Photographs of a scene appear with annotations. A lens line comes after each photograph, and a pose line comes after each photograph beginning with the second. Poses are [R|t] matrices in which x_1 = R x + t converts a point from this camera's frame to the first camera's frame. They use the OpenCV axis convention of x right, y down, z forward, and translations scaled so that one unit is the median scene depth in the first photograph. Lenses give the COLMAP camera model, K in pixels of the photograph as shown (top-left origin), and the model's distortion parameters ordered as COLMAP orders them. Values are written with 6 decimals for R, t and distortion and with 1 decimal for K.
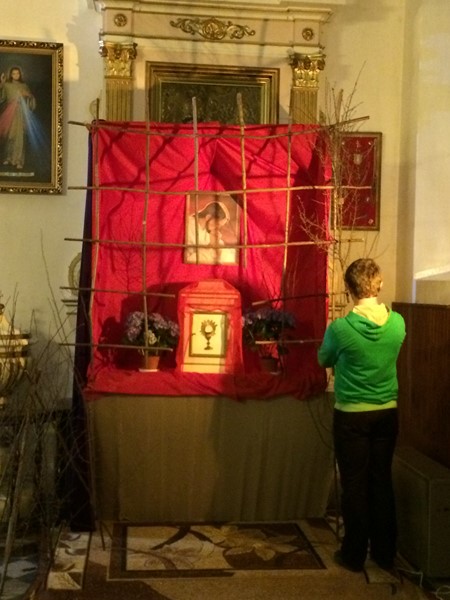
lens RADIAL K [[843.8, 0, 220.9], [0, 843.8, 303.2], [0, 0, 1]] dist [0.037338, 0.000000]
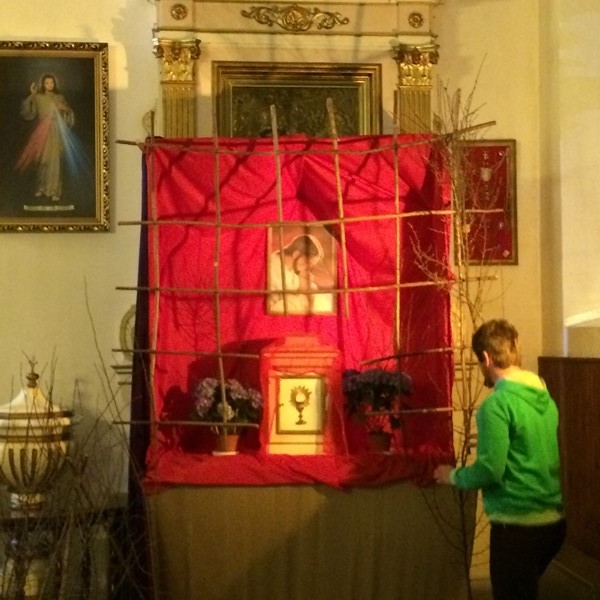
lens RADIAL K [[1198.1, 0, 301.3], [0, 1198.1, 300.5], [0, 0, 1]] dist [0.031757, 0.000000]
pose [[0.999098, -0.030718, -0.029335, 0.021032], [0.029013, 0.997958, -0.056896, 0.003910], [0.031023, 0.055994, 0.997949, -0.105341]]
